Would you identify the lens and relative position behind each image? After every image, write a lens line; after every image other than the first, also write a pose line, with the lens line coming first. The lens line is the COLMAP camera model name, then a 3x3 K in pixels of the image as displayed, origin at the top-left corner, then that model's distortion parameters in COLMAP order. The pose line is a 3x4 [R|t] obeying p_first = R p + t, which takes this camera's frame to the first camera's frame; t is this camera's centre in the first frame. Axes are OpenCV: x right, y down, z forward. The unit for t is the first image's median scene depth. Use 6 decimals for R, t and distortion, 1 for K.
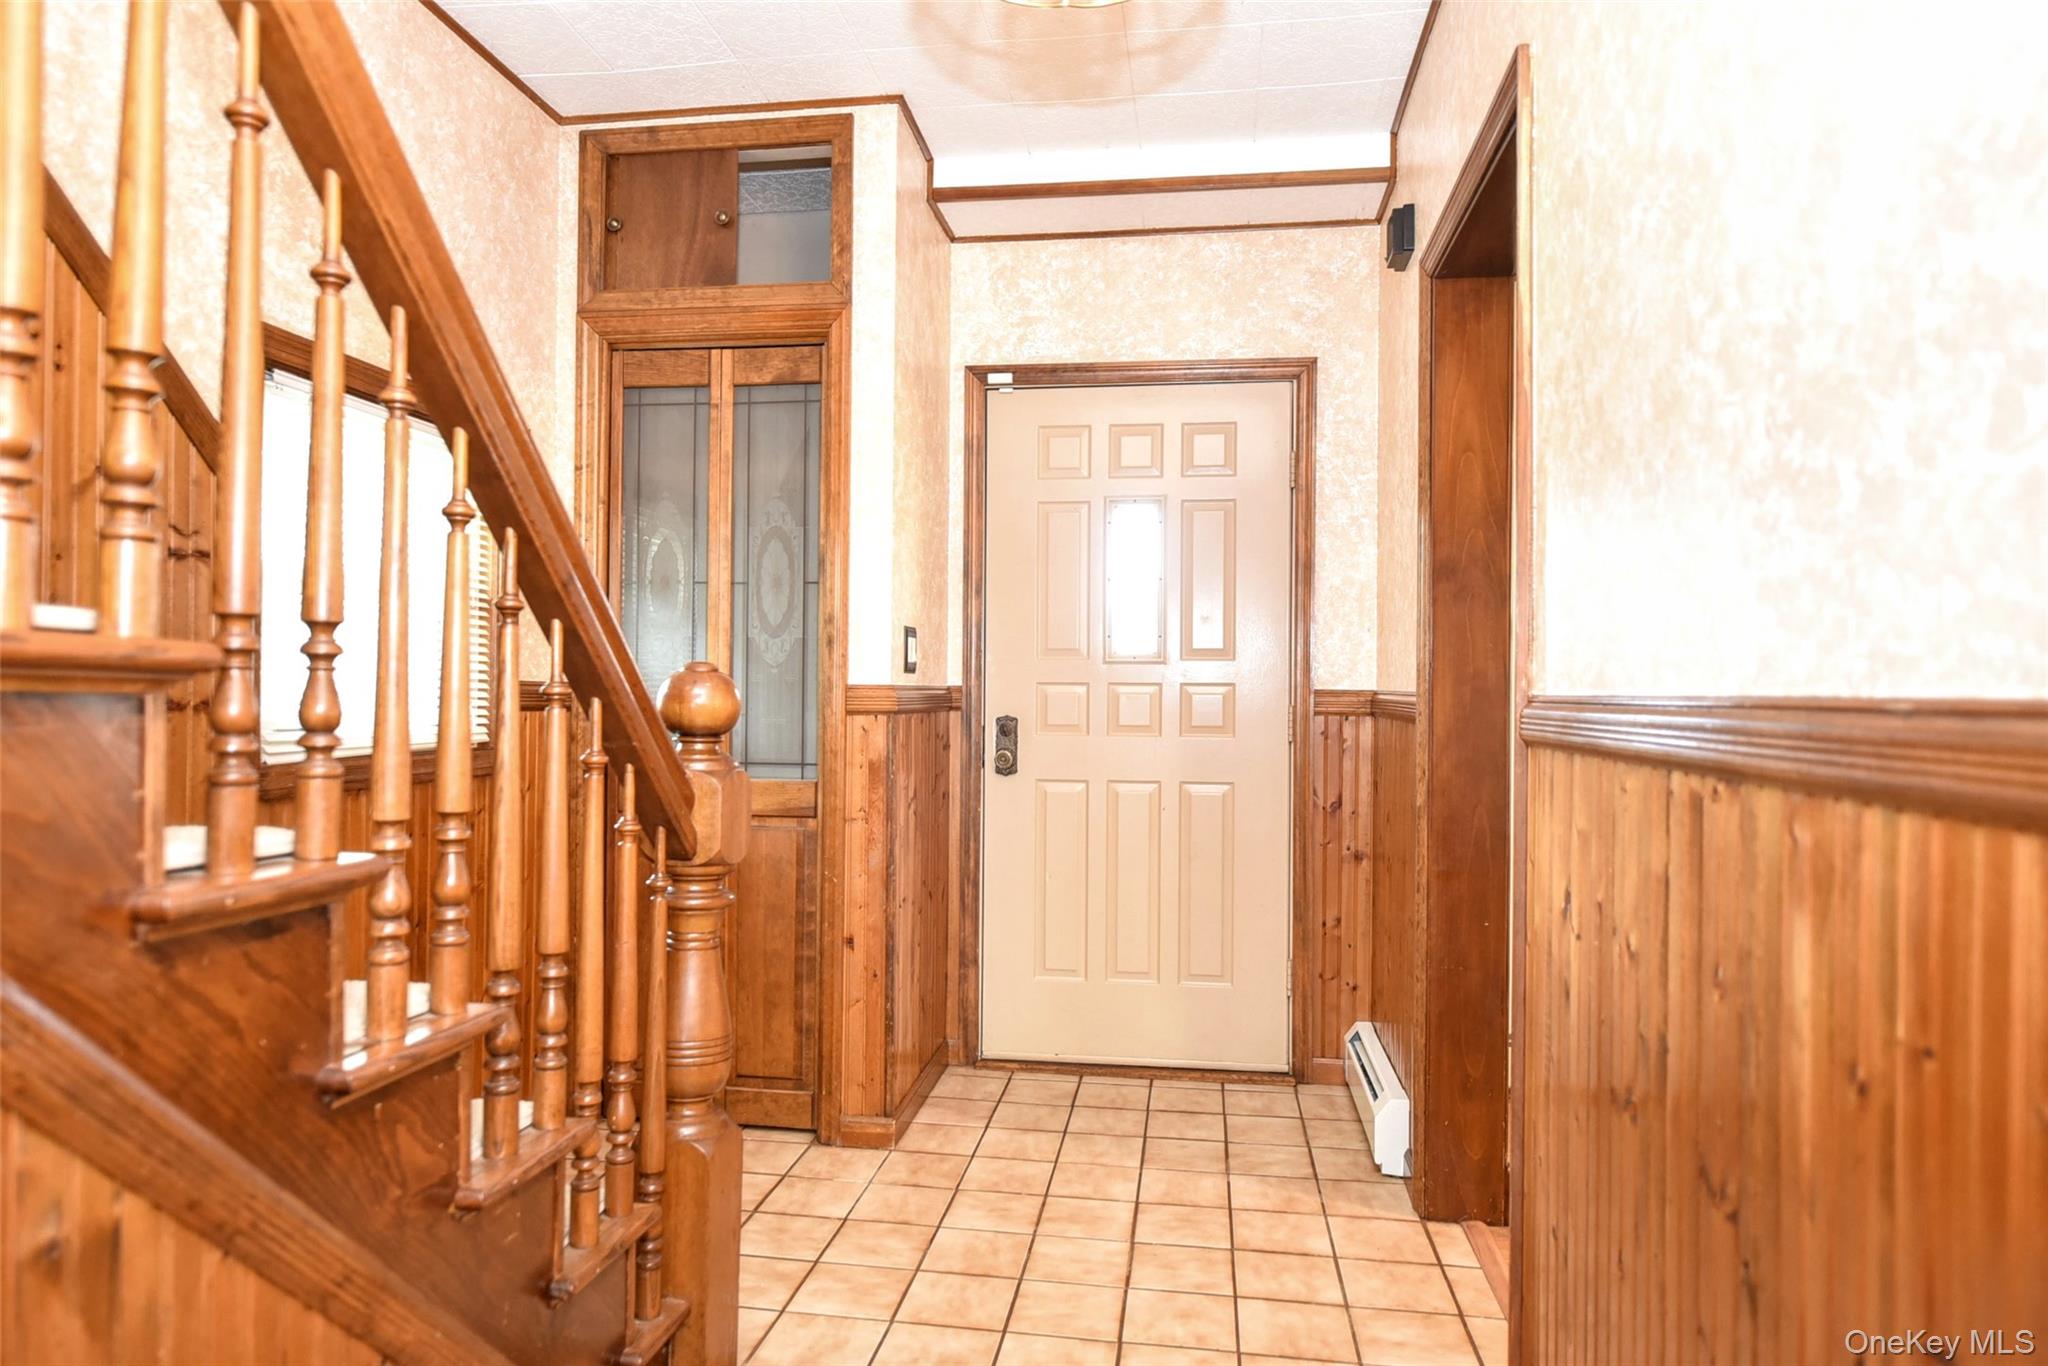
lens RADIAL K [[1232.3, 0, 1027.1], [0, 1232.3, 681.5], [0, 0, 1]] dist [-0.008368, -0.001225]
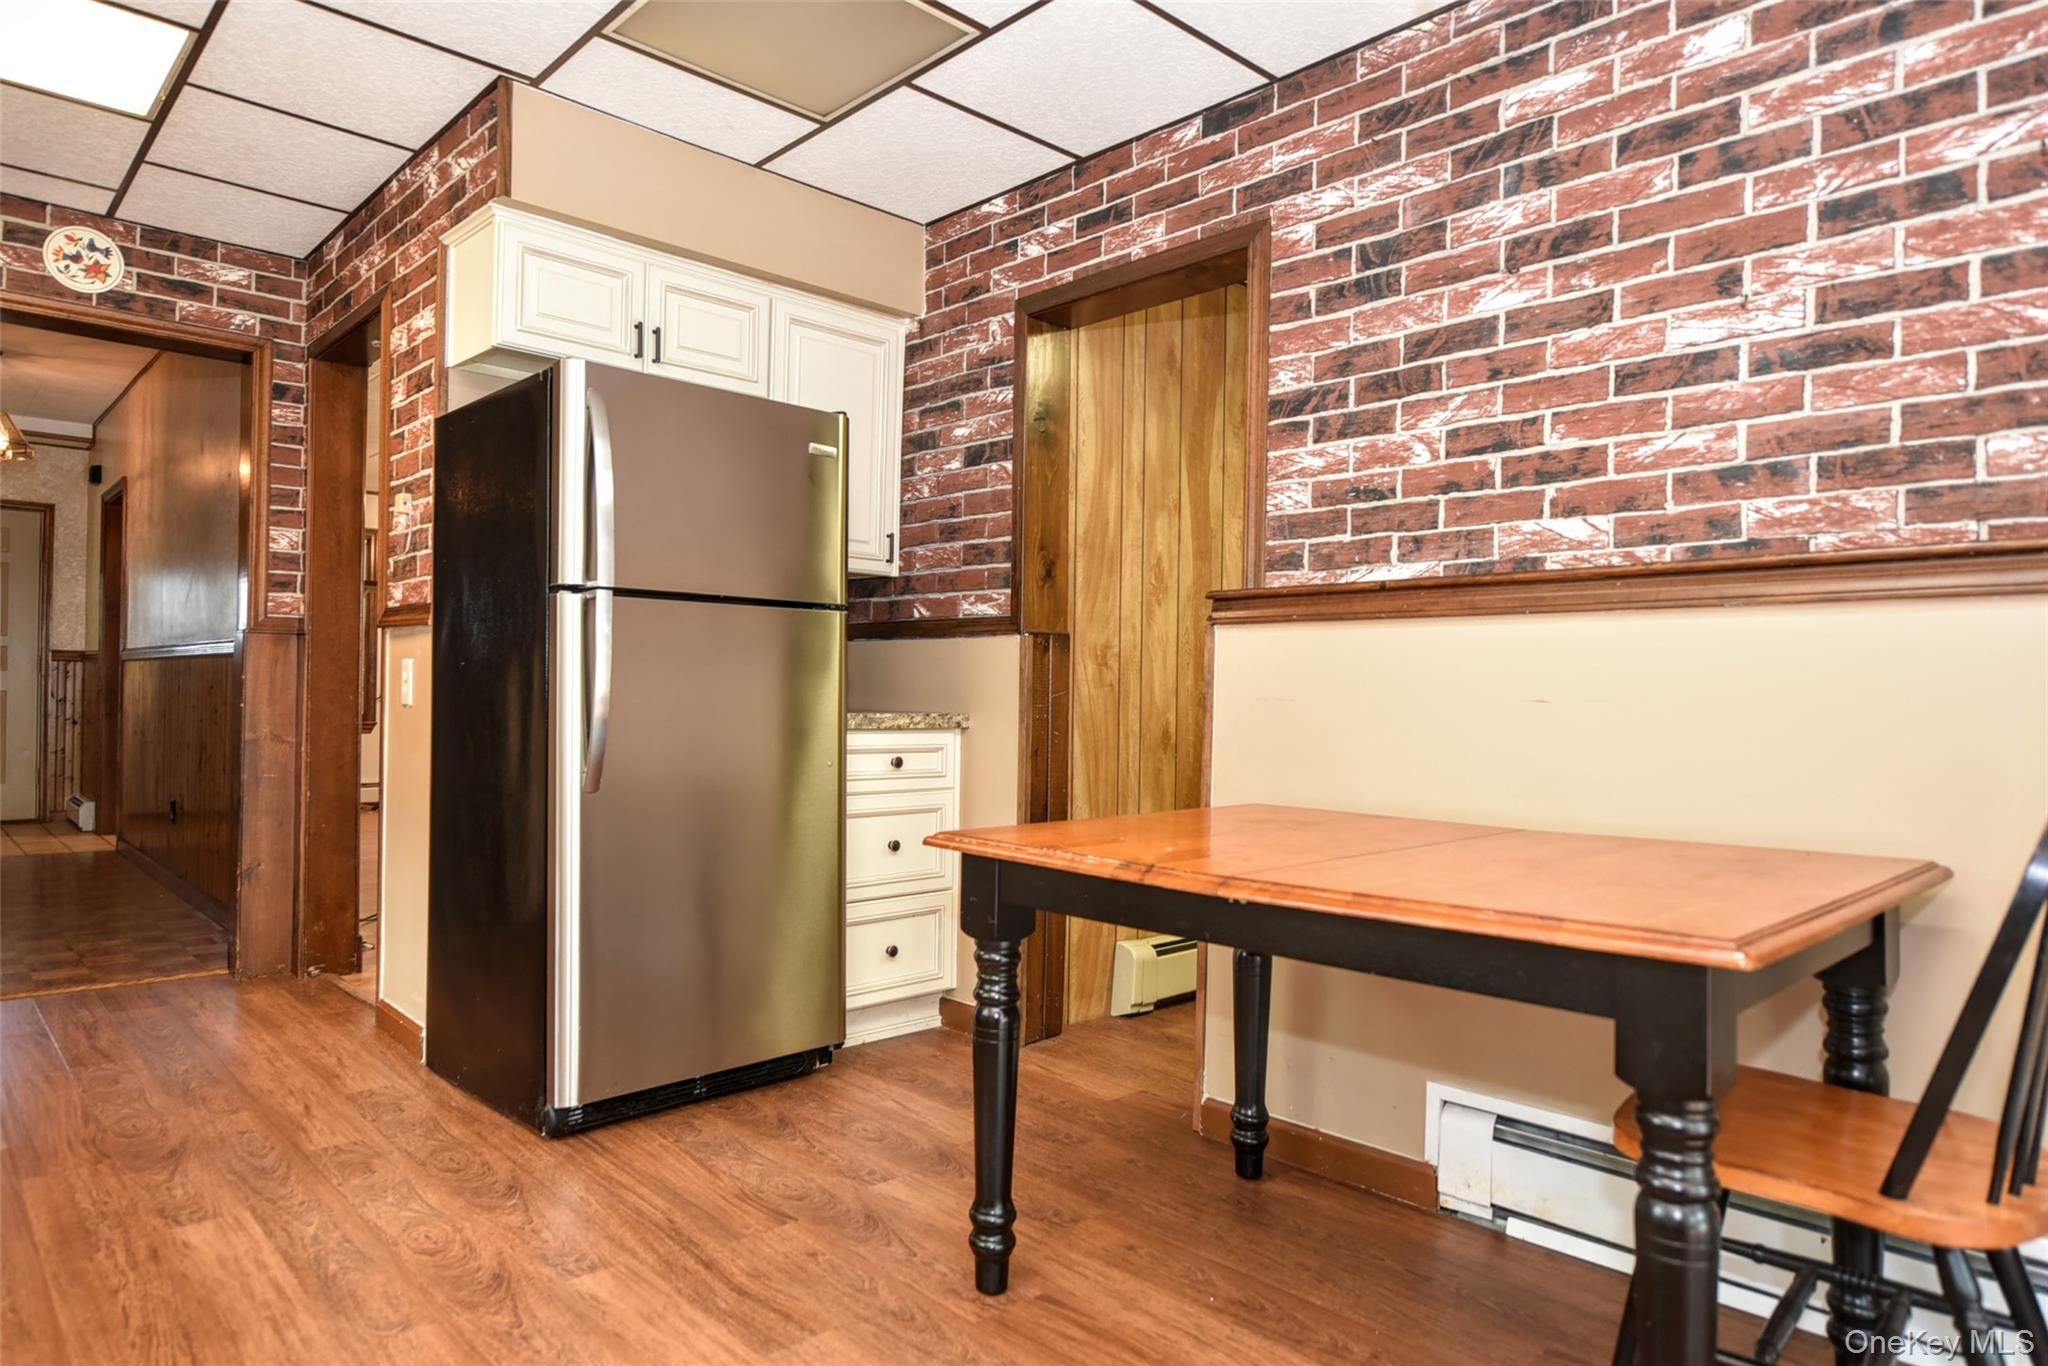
lens RADIAL K [[1232.3, 0, 1023.8], [0, 1232.3, 688.0], [0, 0, 1]] dist [-0.008368, -0.001225]
pose [[0.615554, 0.004320, 0.788083, -0.448925], [-0.014403, 0.999880, 0.005769, 0.040248], [-0.787963, -0.014902, 0.615542, -1.826562]]
